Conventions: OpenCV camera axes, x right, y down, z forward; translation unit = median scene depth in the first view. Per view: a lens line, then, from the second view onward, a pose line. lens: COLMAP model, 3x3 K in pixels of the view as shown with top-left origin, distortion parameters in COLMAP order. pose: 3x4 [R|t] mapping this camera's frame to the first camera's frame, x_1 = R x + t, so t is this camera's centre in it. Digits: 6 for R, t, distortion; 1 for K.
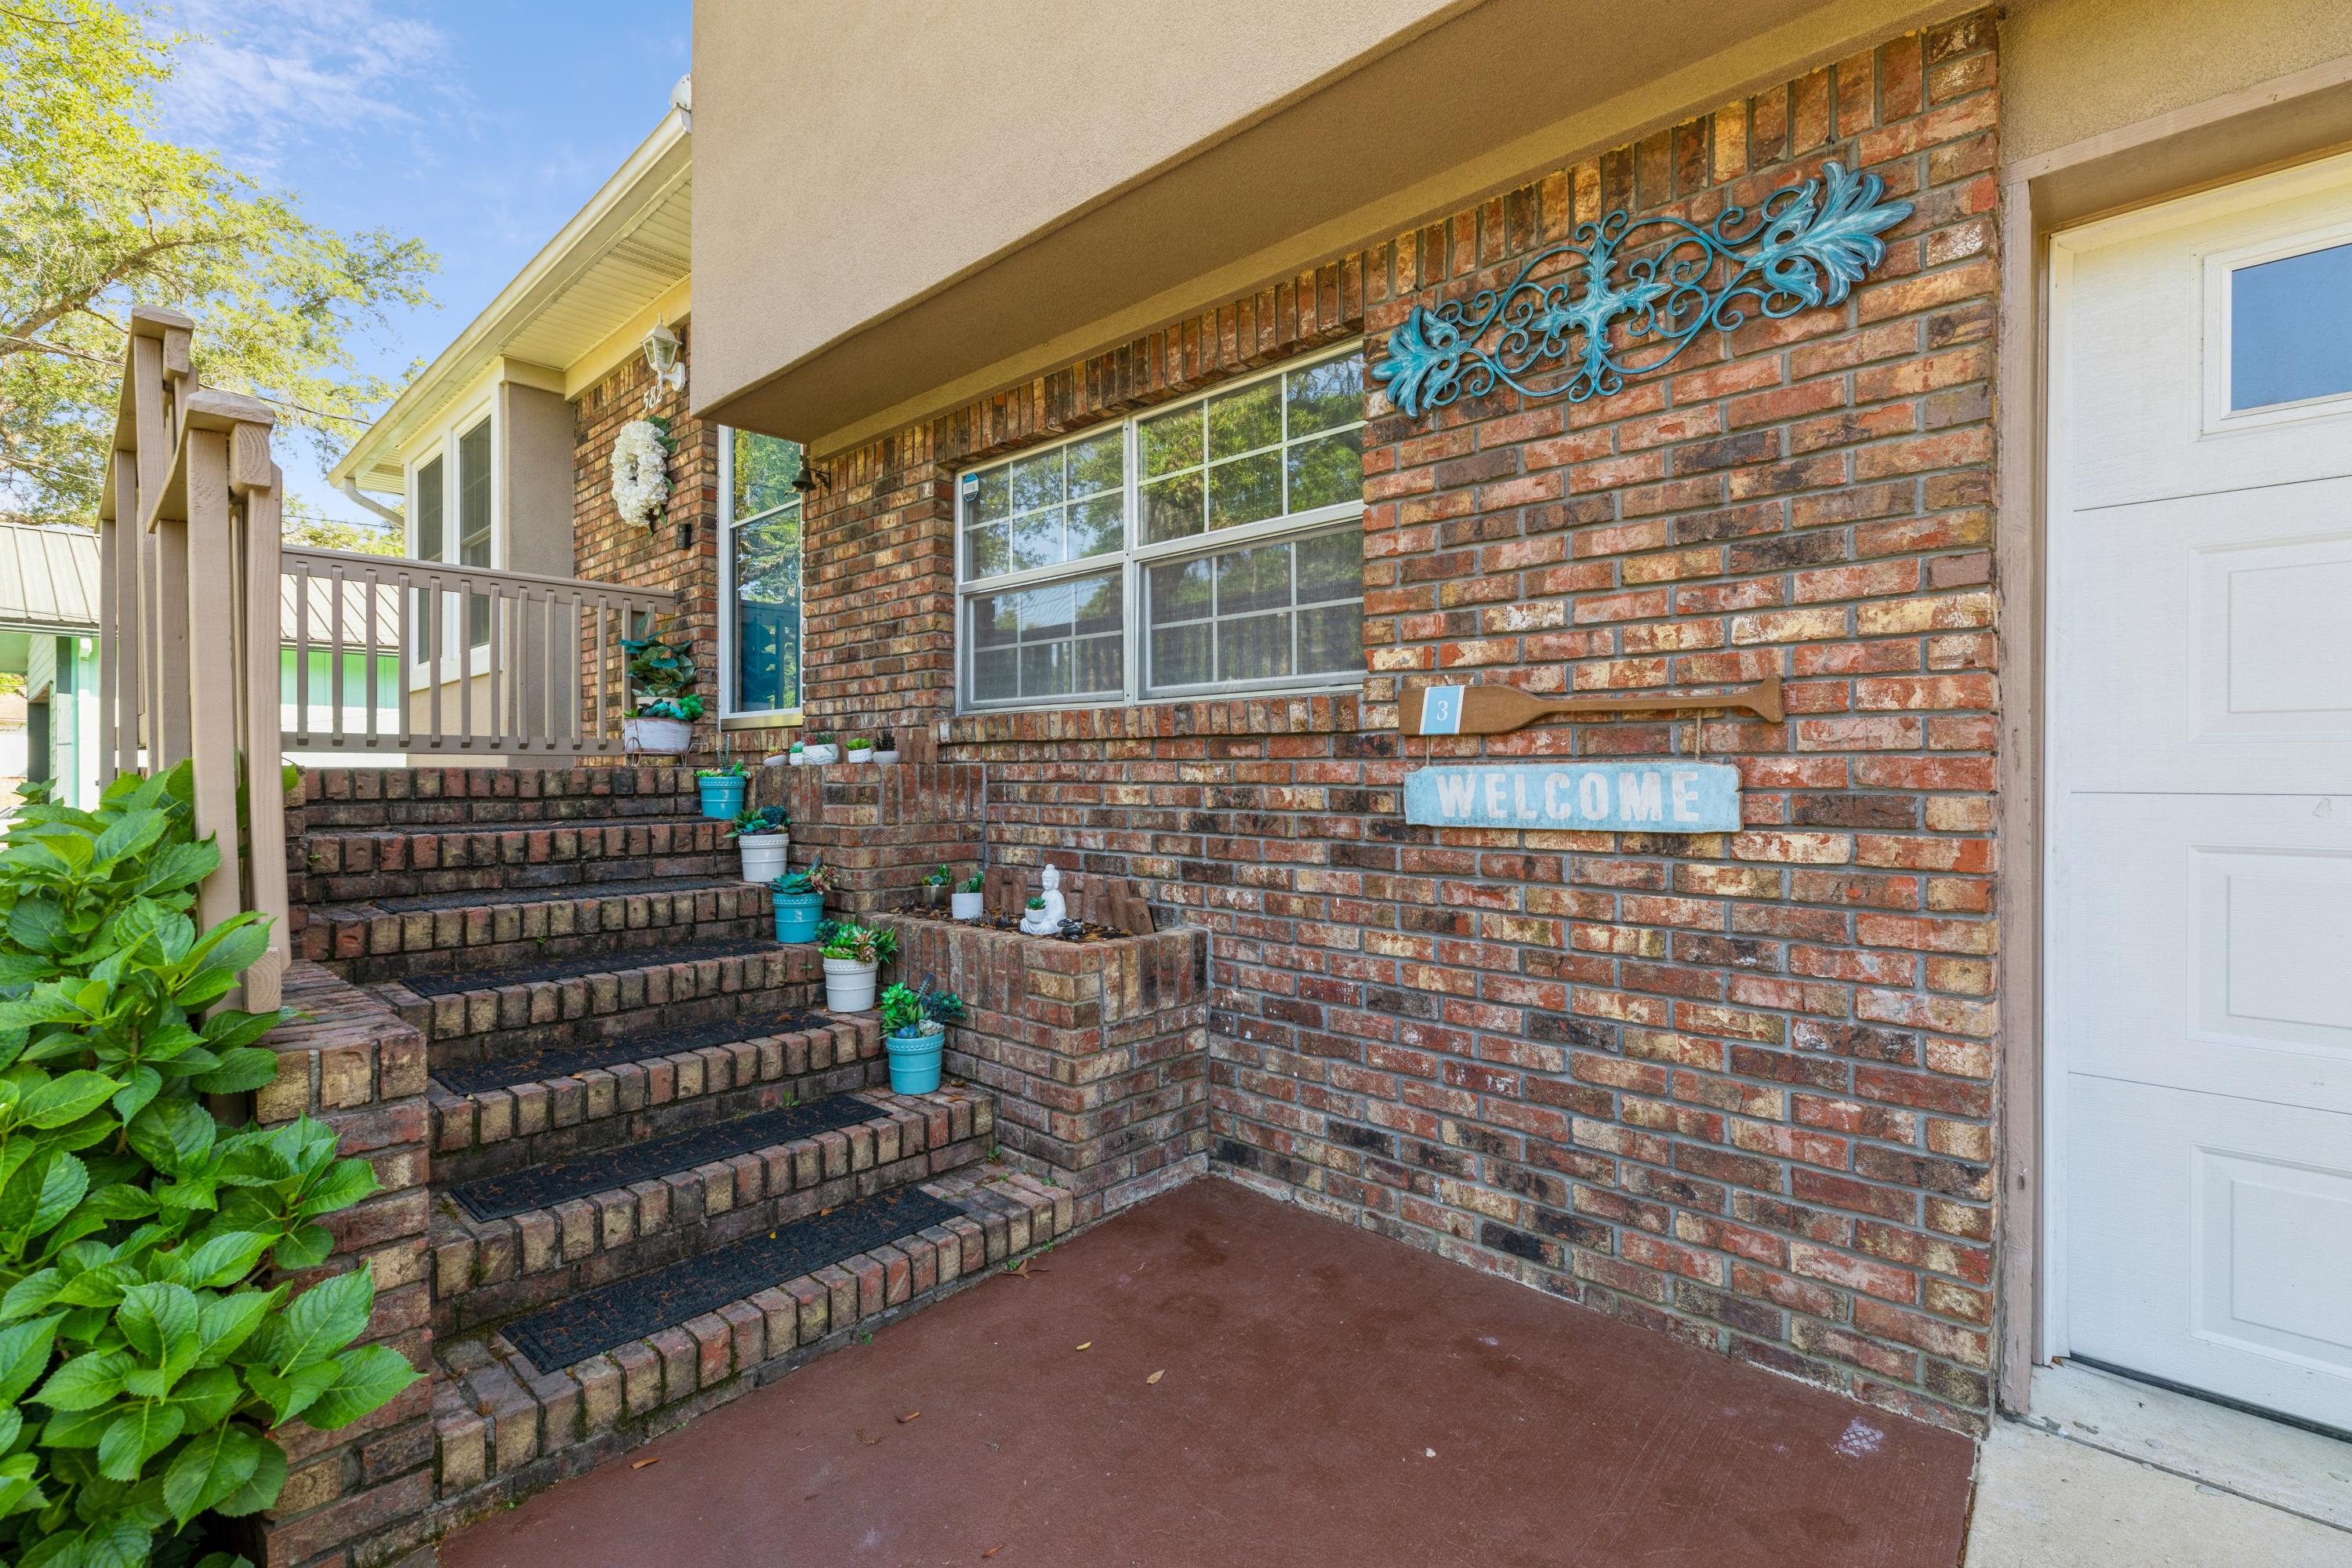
lens RADIAL K [[1066.5, 0, 1174.6], [0, 1066.5, 767.6], [0, 0, 1]] dist [0.009657, -0.002065]
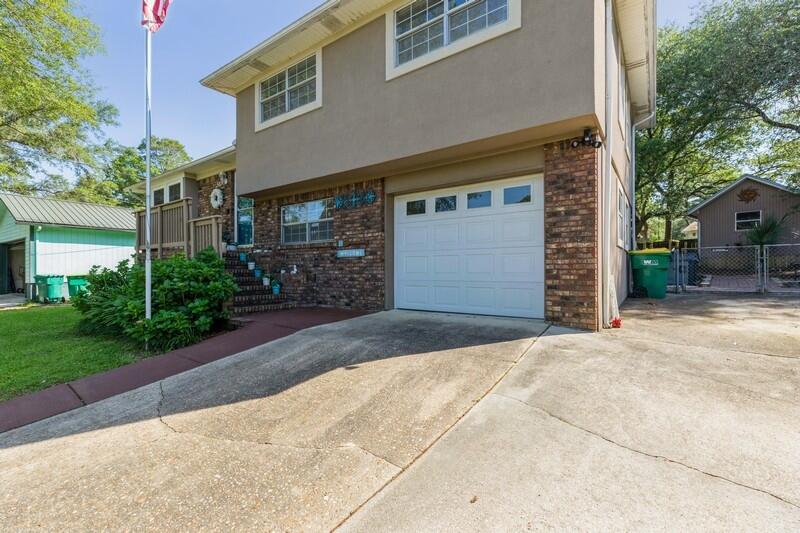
lens RADIAL K [[362.7, 0, 400.2], [0, 362.7, 271.8], [0, 0, 1]] dist [0.009657, -0.002065]
pose [[0.992449, 0.000559, 0.122658, 0.319373], [-0.000911, 0.999996, 0.002814, 0.141061], [-0.122656, -0.002905, 0.992445, -1.685207]]
